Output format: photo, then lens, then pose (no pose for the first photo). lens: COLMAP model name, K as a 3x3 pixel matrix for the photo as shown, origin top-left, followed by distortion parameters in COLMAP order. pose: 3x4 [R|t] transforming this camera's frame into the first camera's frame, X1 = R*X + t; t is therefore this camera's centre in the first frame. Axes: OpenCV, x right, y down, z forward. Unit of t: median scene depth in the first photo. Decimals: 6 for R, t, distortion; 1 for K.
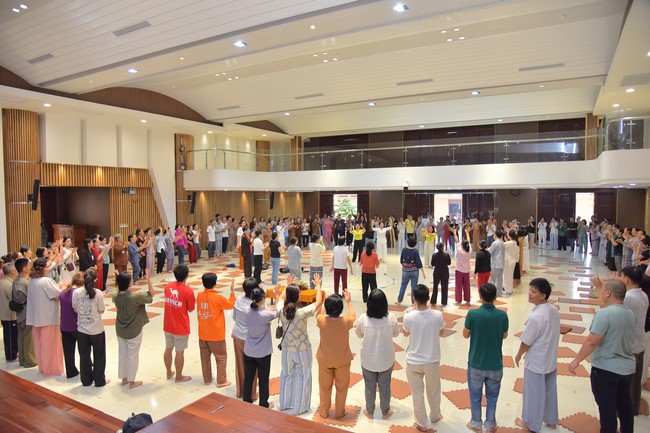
lens RADIAL K [[449.7, 0, 325.0], [0, 449.7, 216.5], [0, 0, 1]] dist [-0.032711, -0.001709]
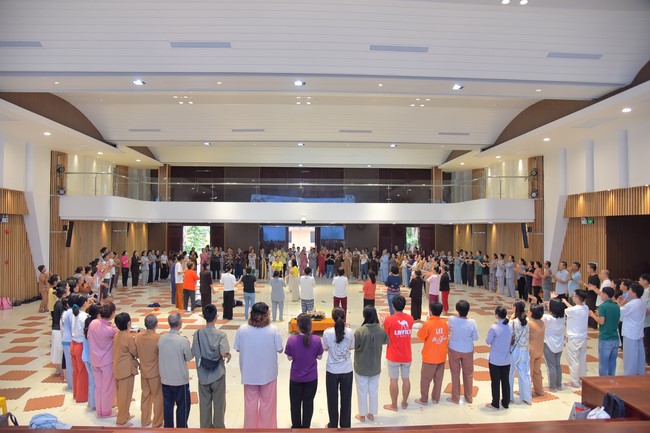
lens RADIAL K [[442.6, 0, 325.0], [0, 442.6, 216.5], [0, 0, 1]] dist [0.001475, 0.000557]
pose [[0.861803, 0.024834, 0.506635, -0.305625], [0.011792, 0.997550, -0.068956, -0.001211], [-0.507106, 0.065401, 0.859399, 0.047613]]
